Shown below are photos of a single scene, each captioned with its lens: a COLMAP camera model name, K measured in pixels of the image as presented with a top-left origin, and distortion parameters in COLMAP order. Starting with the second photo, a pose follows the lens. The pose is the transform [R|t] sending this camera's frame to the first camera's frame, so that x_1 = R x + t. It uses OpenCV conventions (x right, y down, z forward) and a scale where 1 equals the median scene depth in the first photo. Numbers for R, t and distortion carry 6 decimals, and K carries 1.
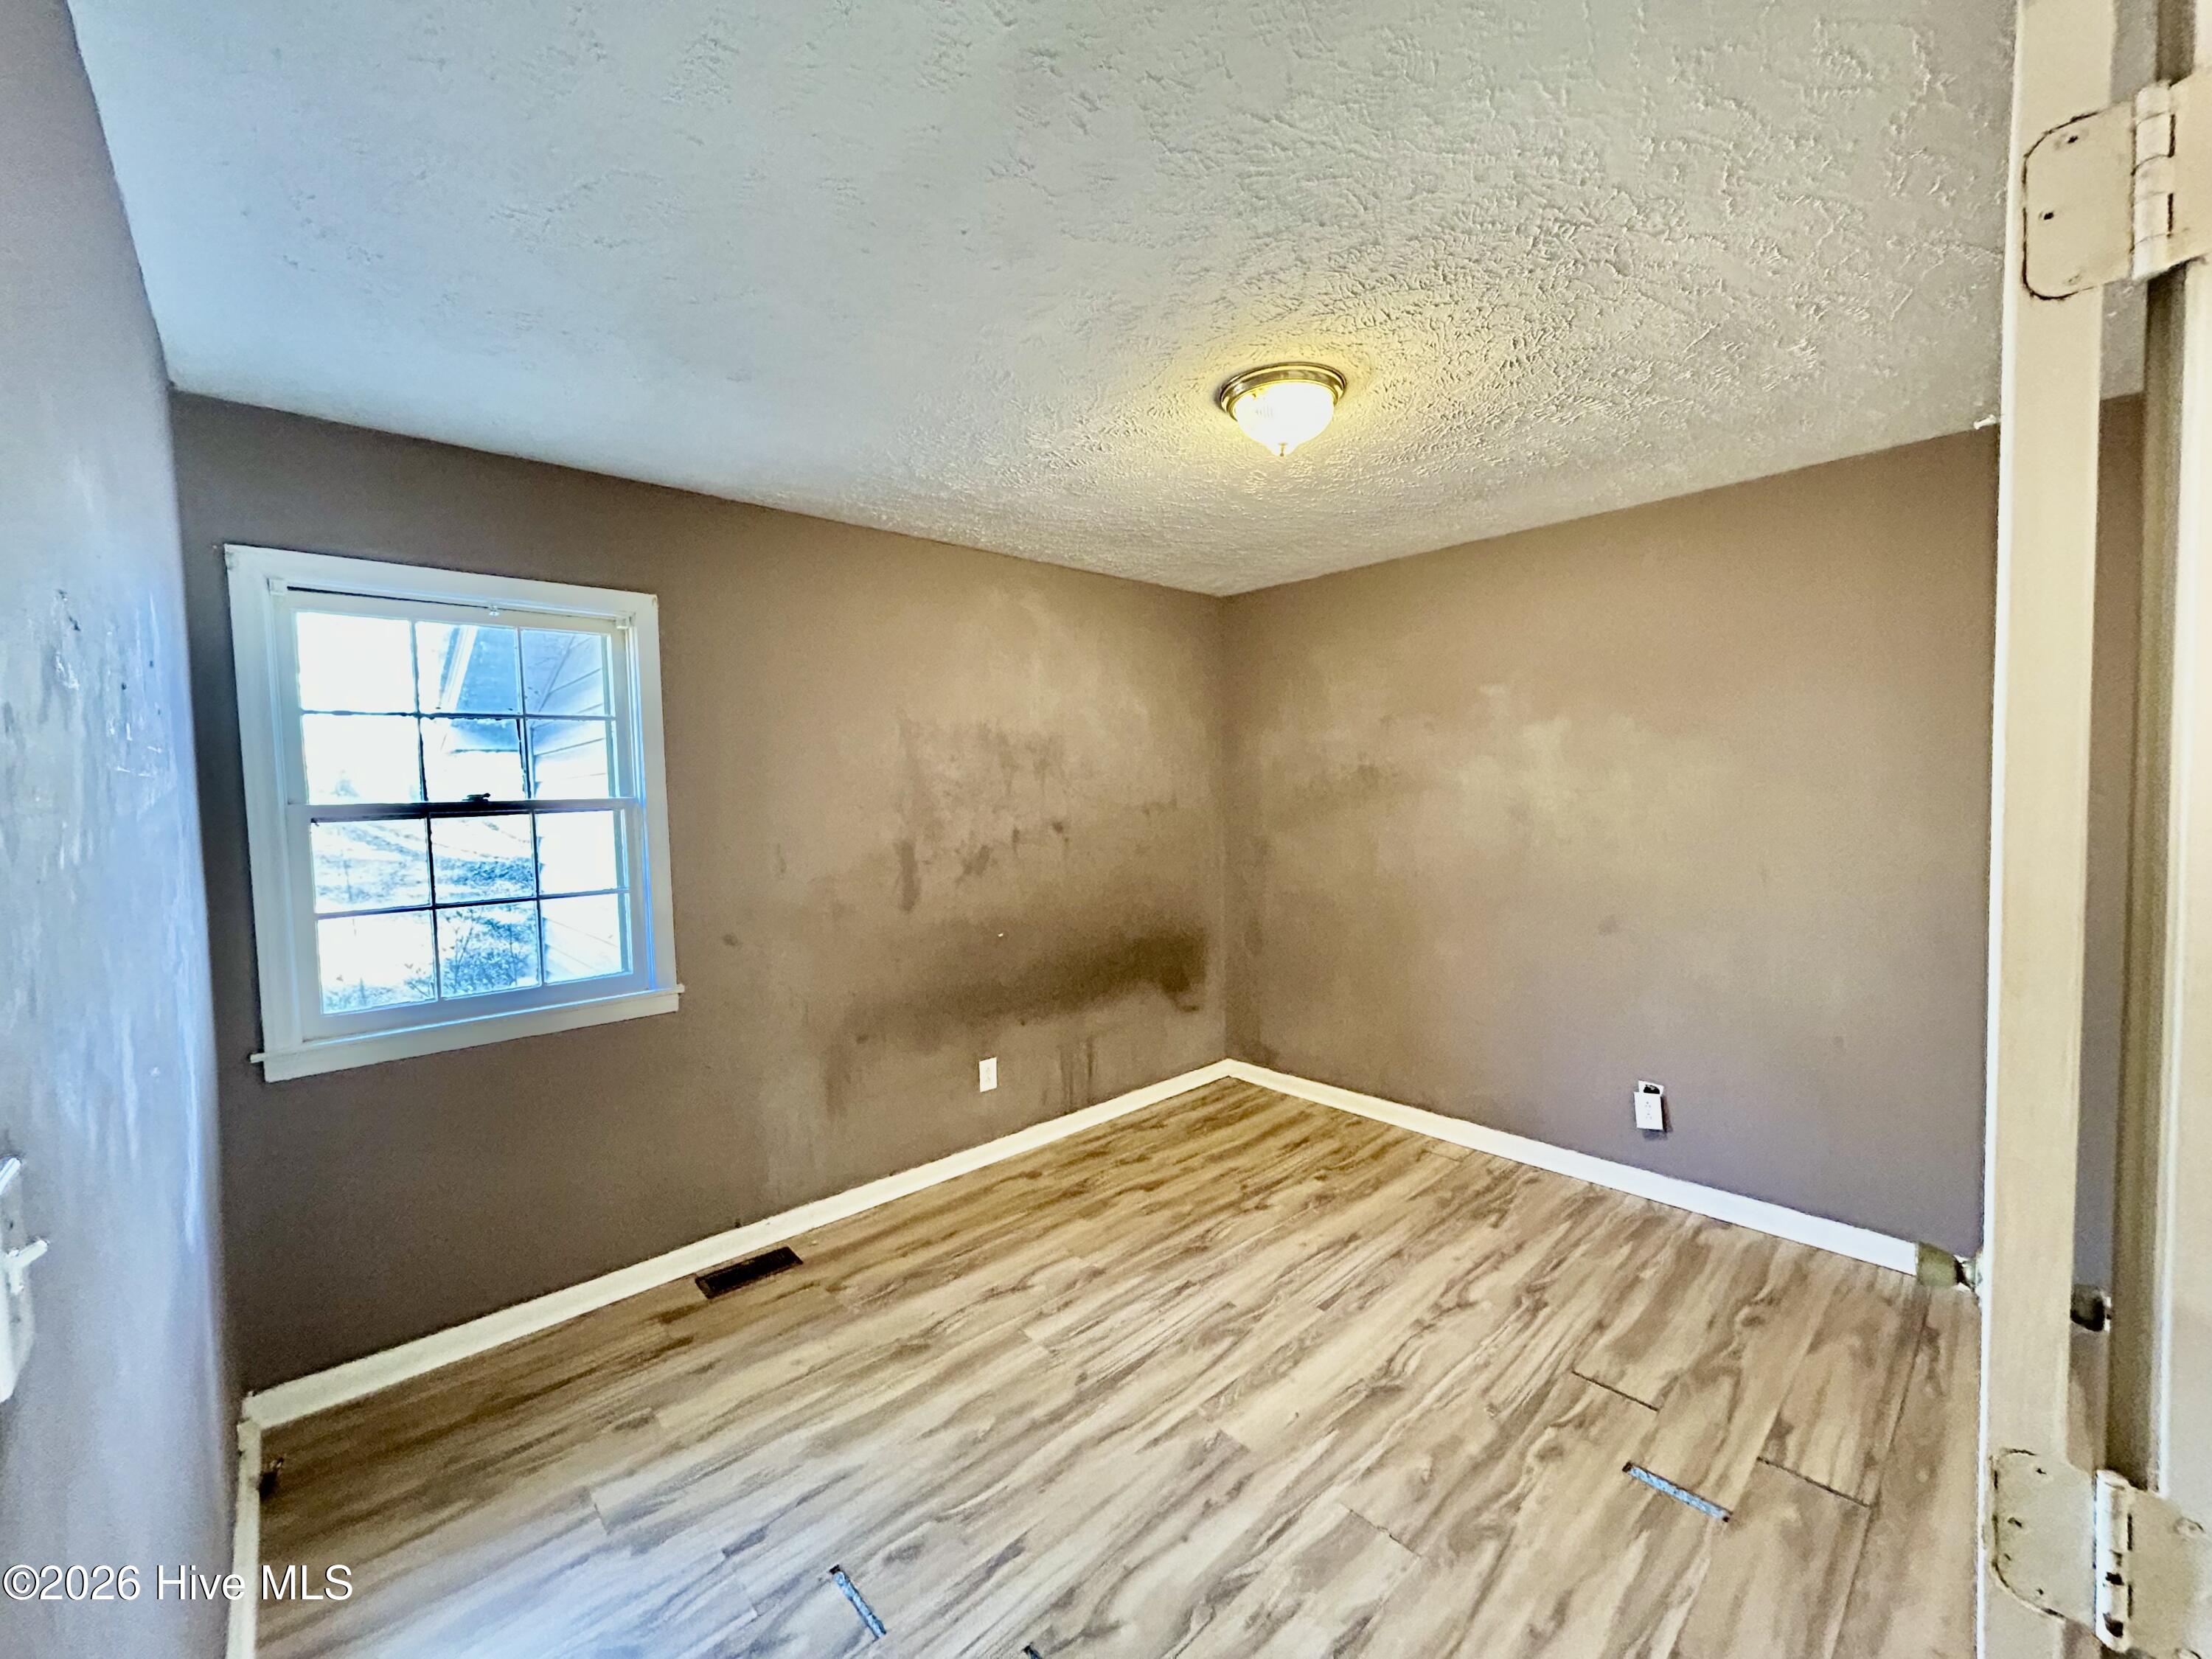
lens RADIAL K [[884.7, 0, 1108.4], [0, 884.7, 830.4], [0, 0, 1]] dist [-0.004212, 0.001655]
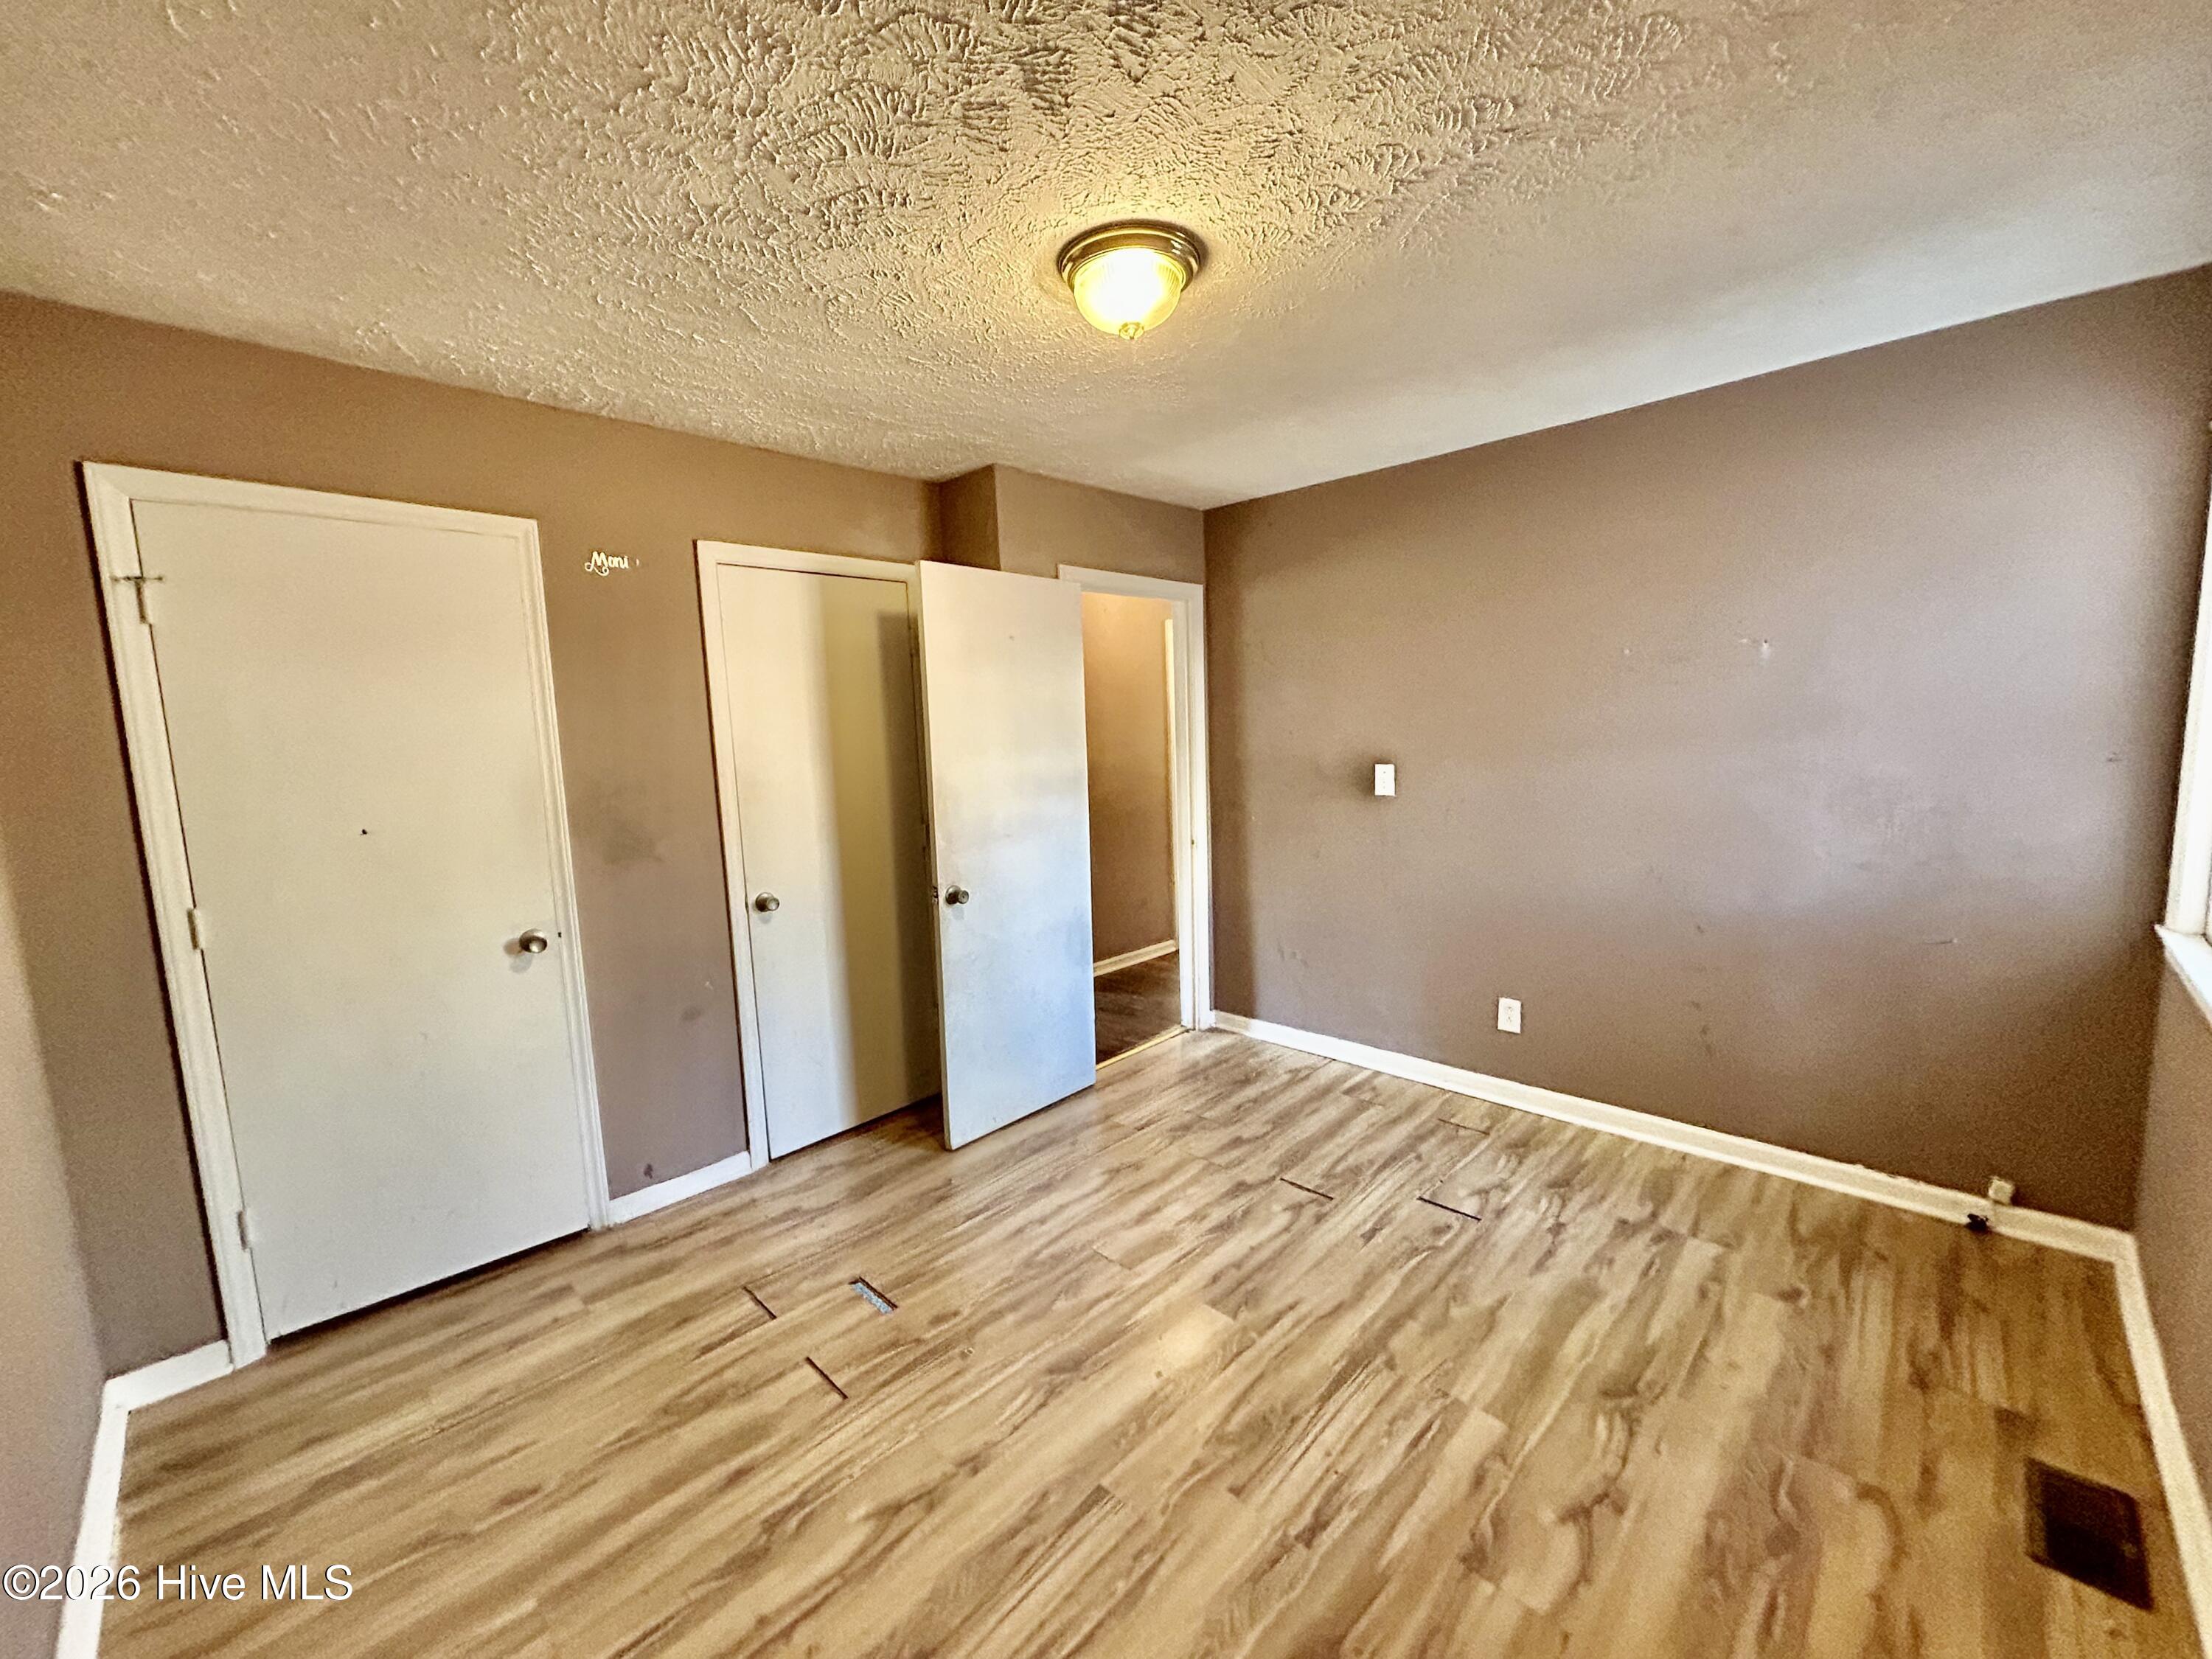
lens RADIAL K [[884.7, 0, 1094.9], [0, 884.7, 830.4], [0, 0, 1]] dist [-0.004212, 0.001655]
pose [[-0.997725, 0.061844, -0.026848, 0.262875], [0.056379, 0.983697, 0.170767, -0.089352], [0.036971, 0.168865, -0.984946, 1.783375]]
